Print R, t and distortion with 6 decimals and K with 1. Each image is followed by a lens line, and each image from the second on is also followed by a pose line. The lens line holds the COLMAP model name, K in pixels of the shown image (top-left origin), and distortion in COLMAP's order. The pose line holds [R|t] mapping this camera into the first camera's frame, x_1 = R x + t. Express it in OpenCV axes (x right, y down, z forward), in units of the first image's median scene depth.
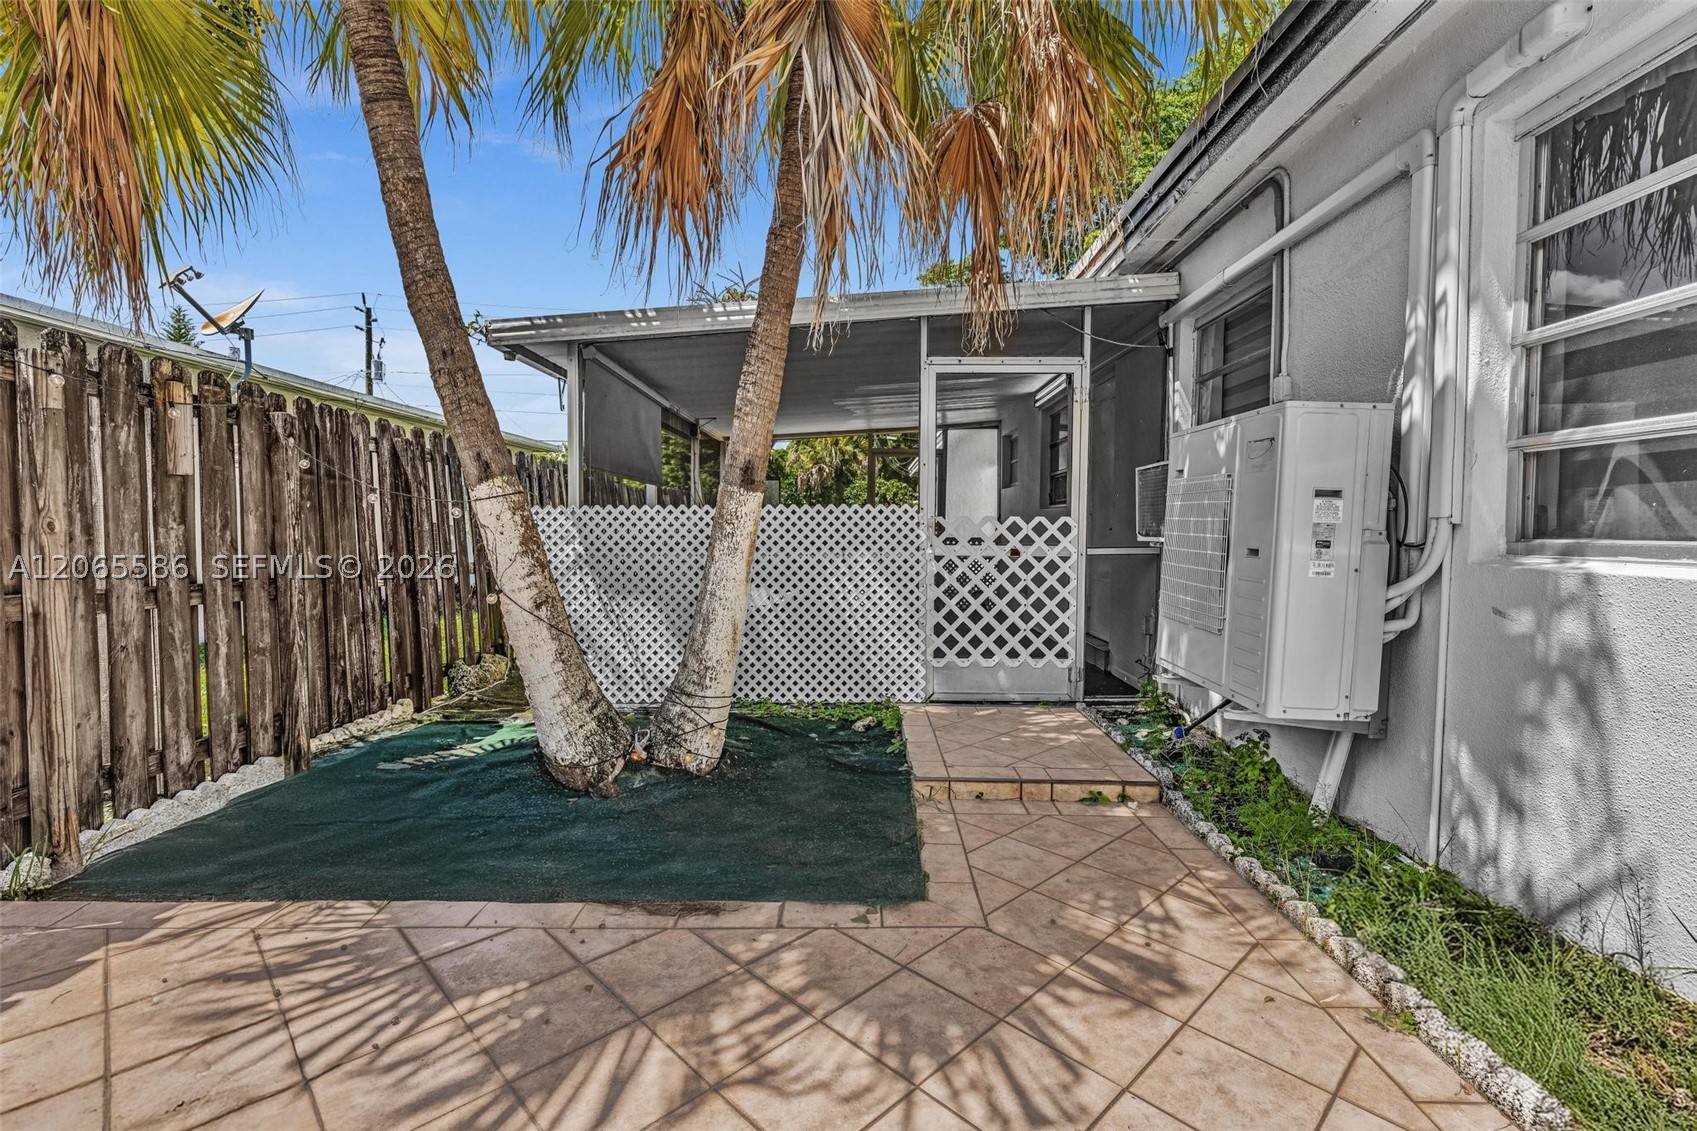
lens RADIAL K [[771.0, 0, 846.3], [0, 771.0, 566.0], [0, 0, 1]] dist [-0.001979, -0.000116]
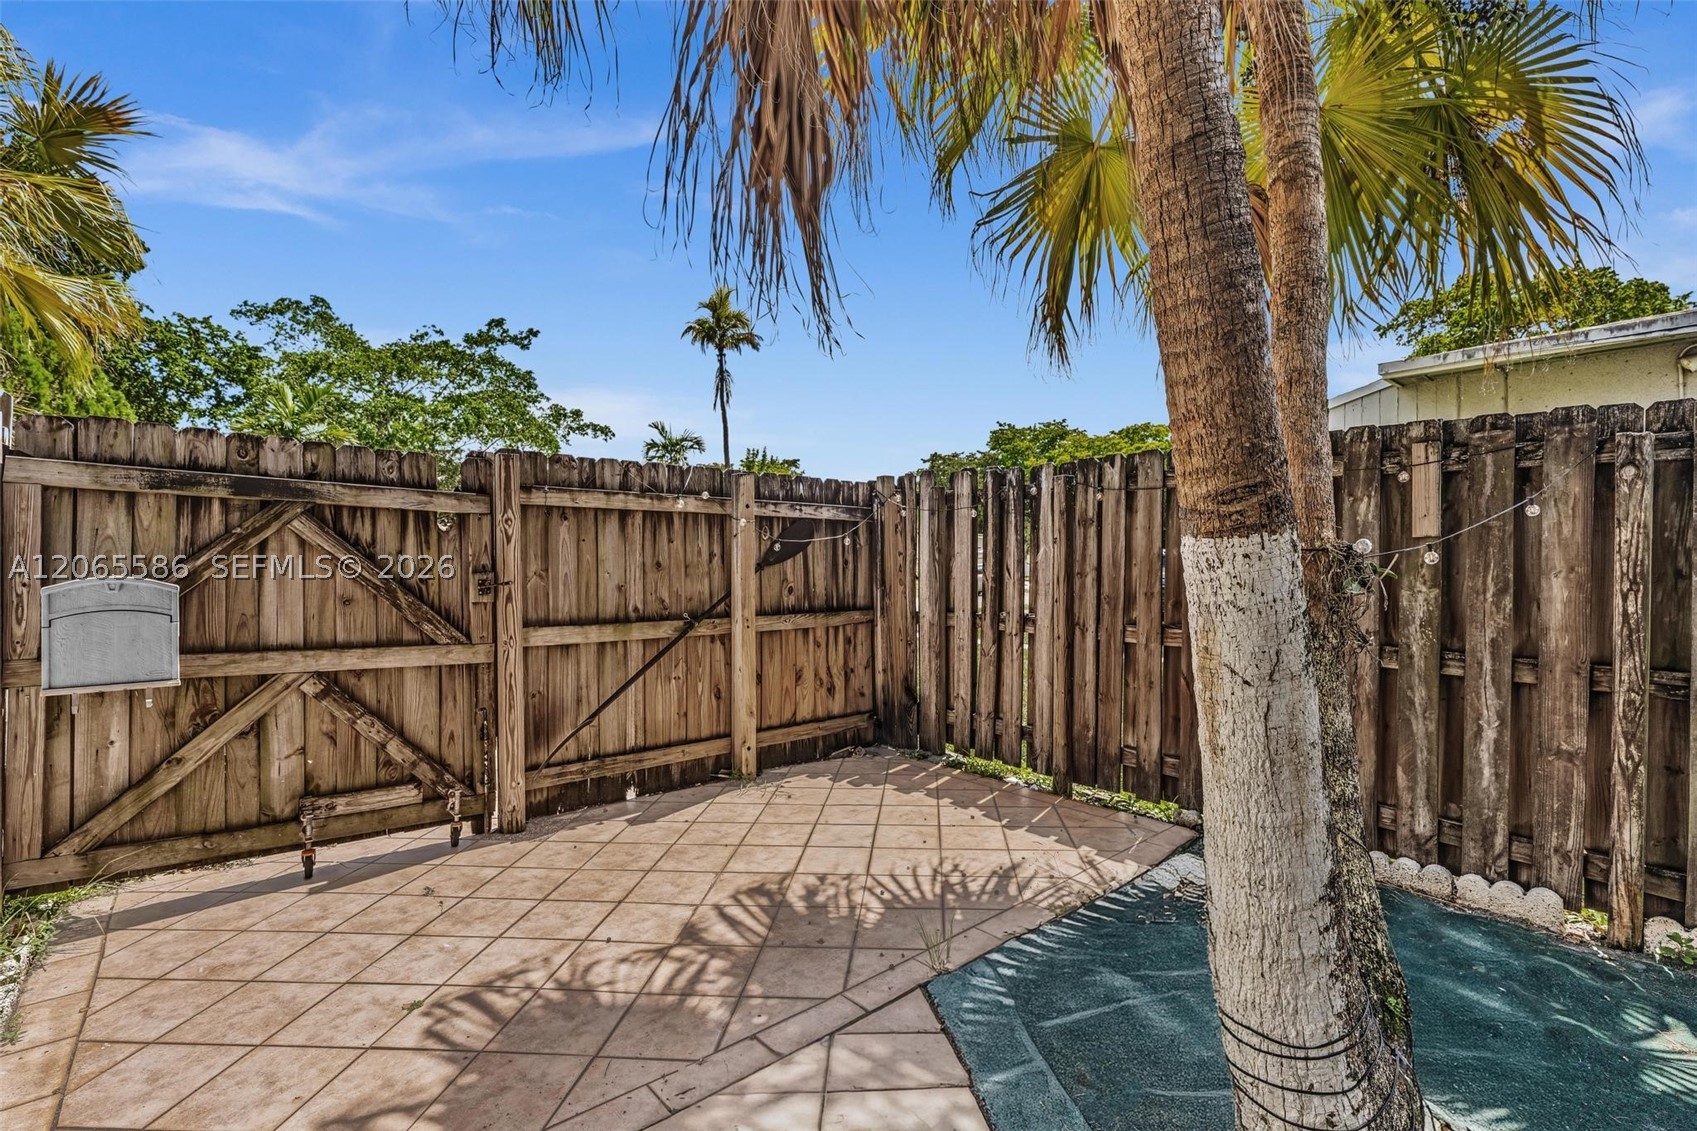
lens RADIAL K [[771.0, 0, 848.4], [0, 771.0, 564.2], [0, 0, 1]] dist [-0.001979, -0.000116]
pose [[-0.759135, 0.000564, -0.650932, 0.325058], [-0.030970, 0.998836, 0.036983, -0.098700], [0.650195, 0.048234, -0.758234, 1.282819]]
